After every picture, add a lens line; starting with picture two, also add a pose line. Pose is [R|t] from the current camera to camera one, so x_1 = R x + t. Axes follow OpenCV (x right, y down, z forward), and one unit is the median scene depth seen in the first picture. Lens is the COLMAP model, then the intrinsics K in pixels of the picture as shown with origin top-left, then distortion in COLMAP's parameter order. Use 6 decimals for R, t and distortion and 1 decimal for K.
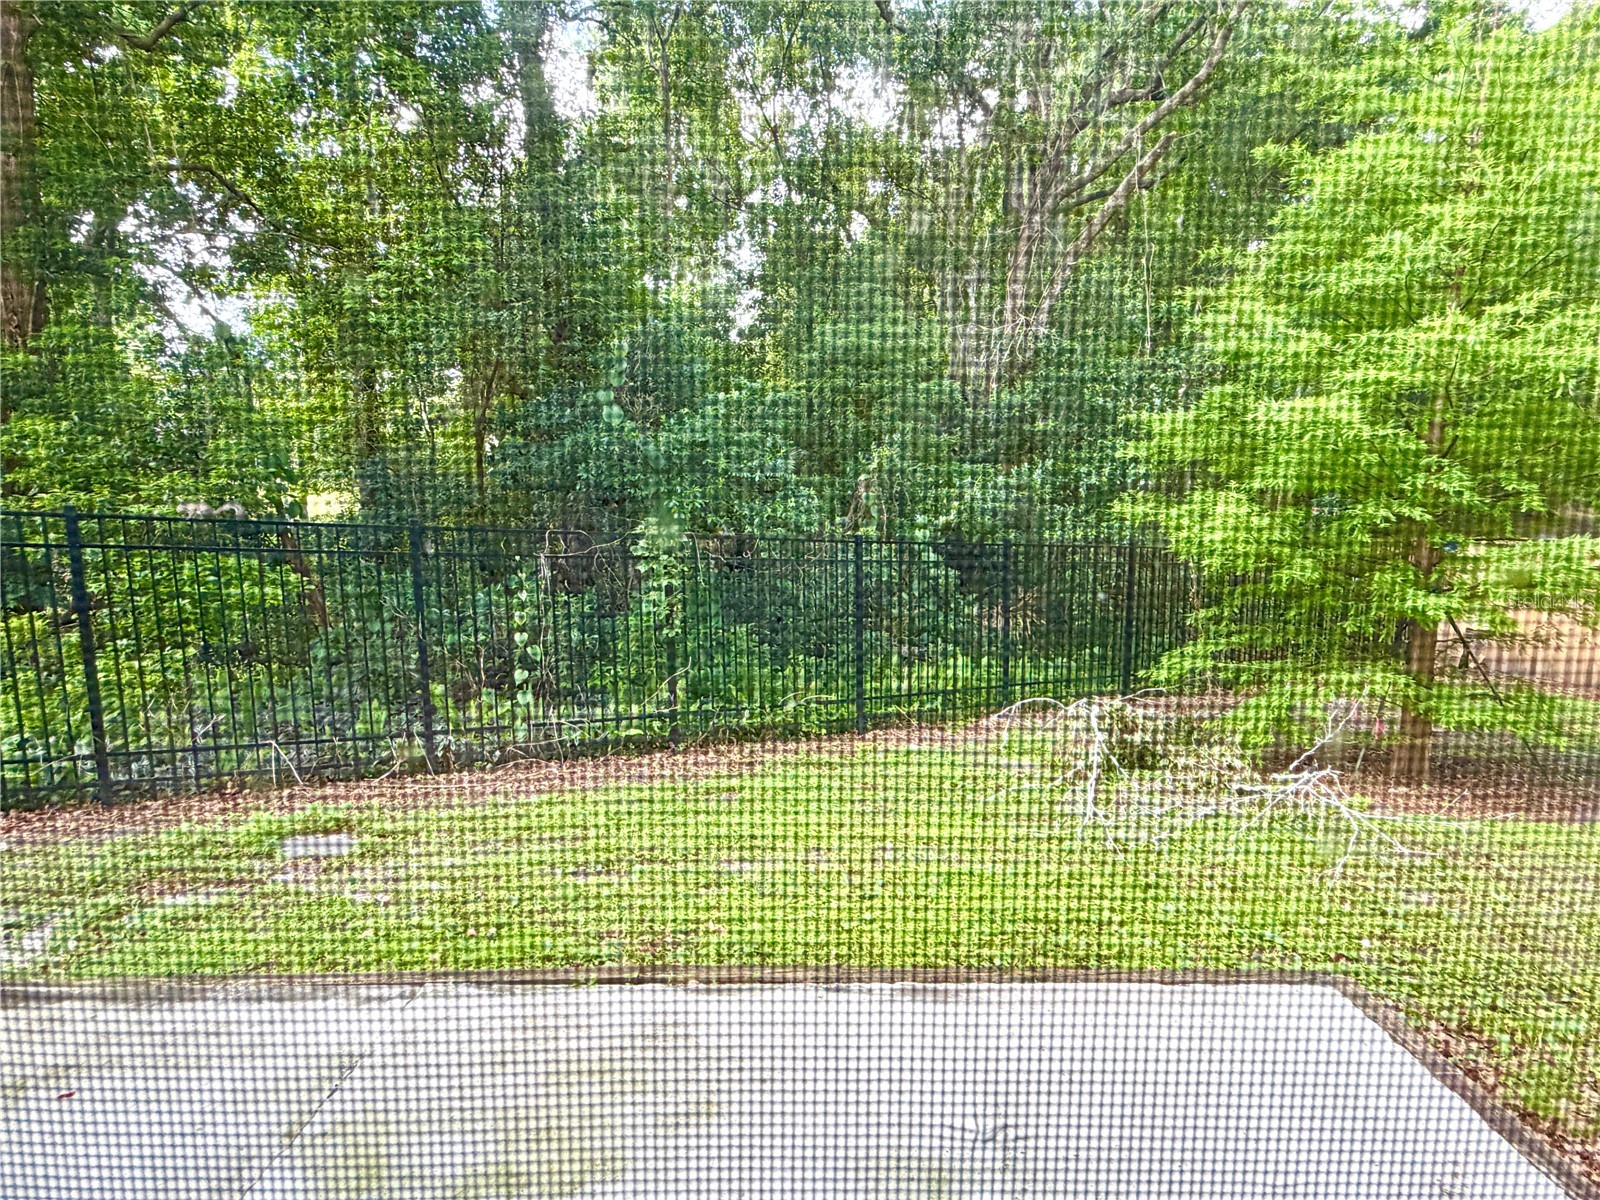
lens RADIAL K [[911.9, 0, 795.3], [0, 911.9, 604.0], [0, 0, 1]] dist [-0.000691, -0.000450]
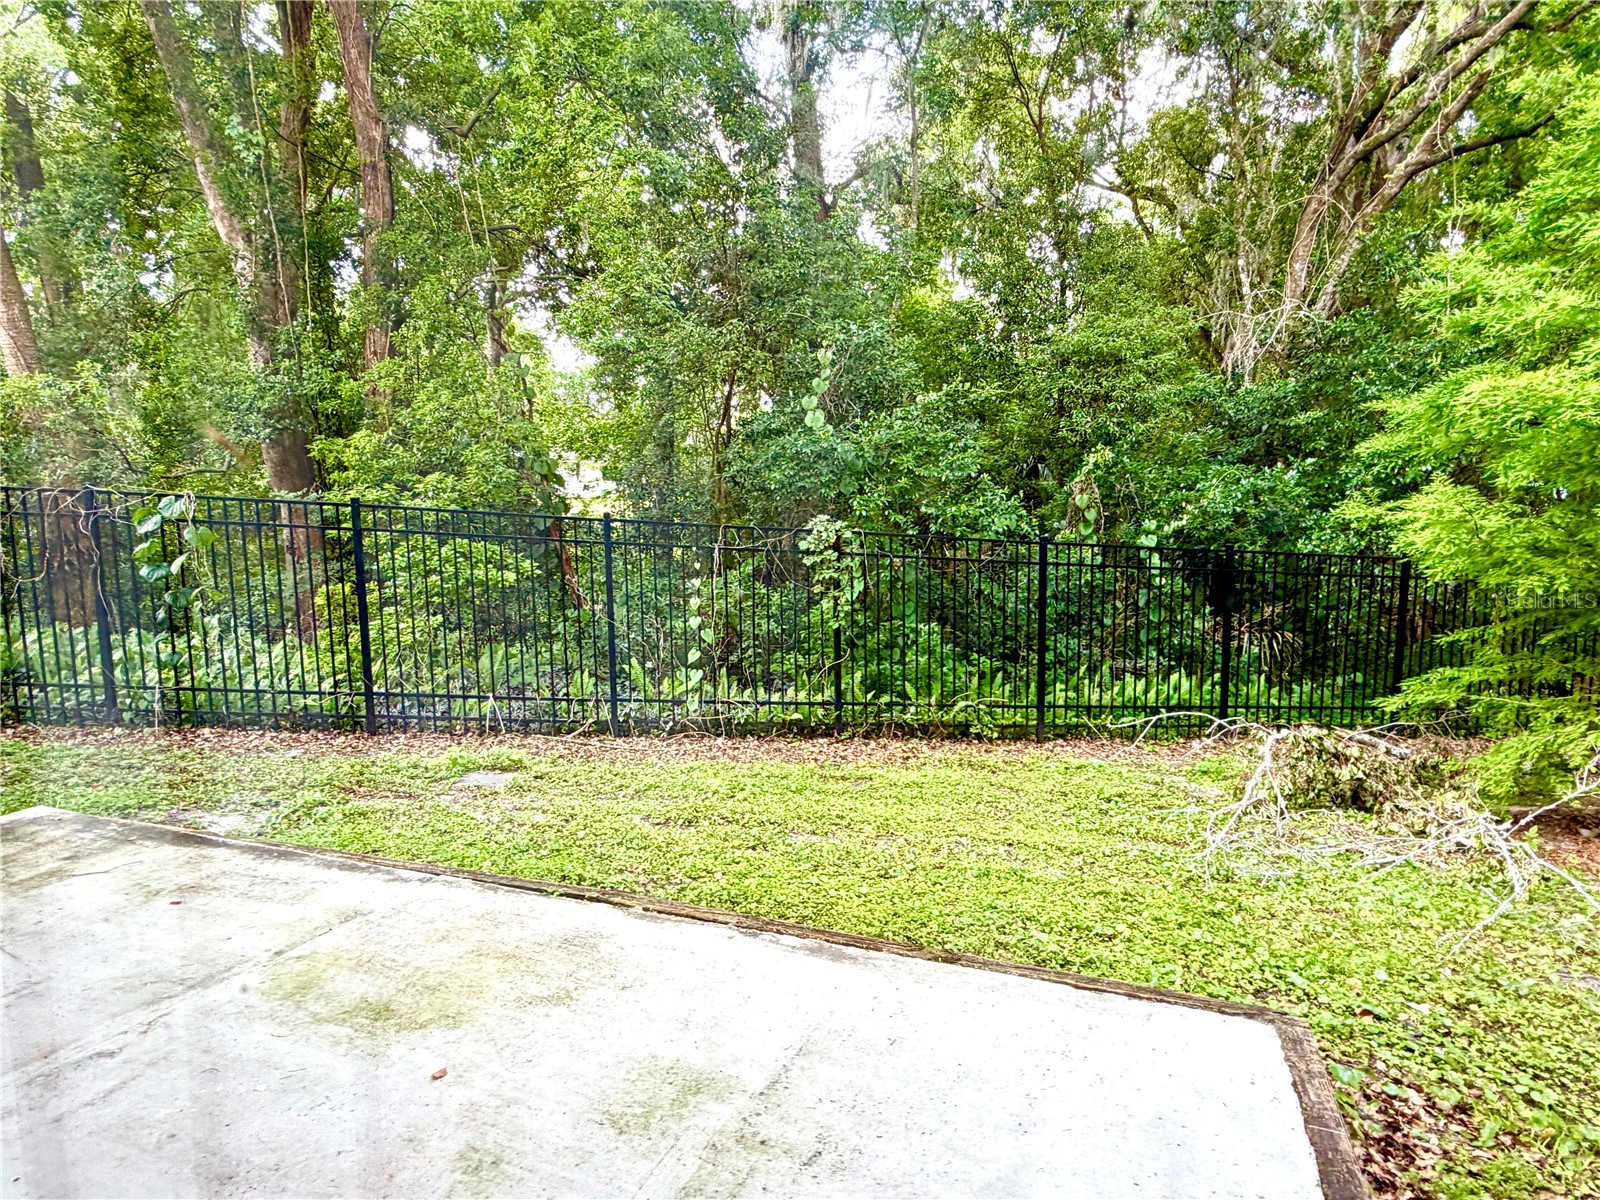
lens RADIAL K [[911.9, 0, 798.8], [0, 911.9, 599.3], [0, 0, 1]] dist [-0.000691, -0.000450]
pose [[0.938453, 0.039418, -0.343149, 0.183108], [-0.045989, 0.998881, -0.011031, 0.015879], [0.342331, 0.026133, 0.939216, 0.002591]]
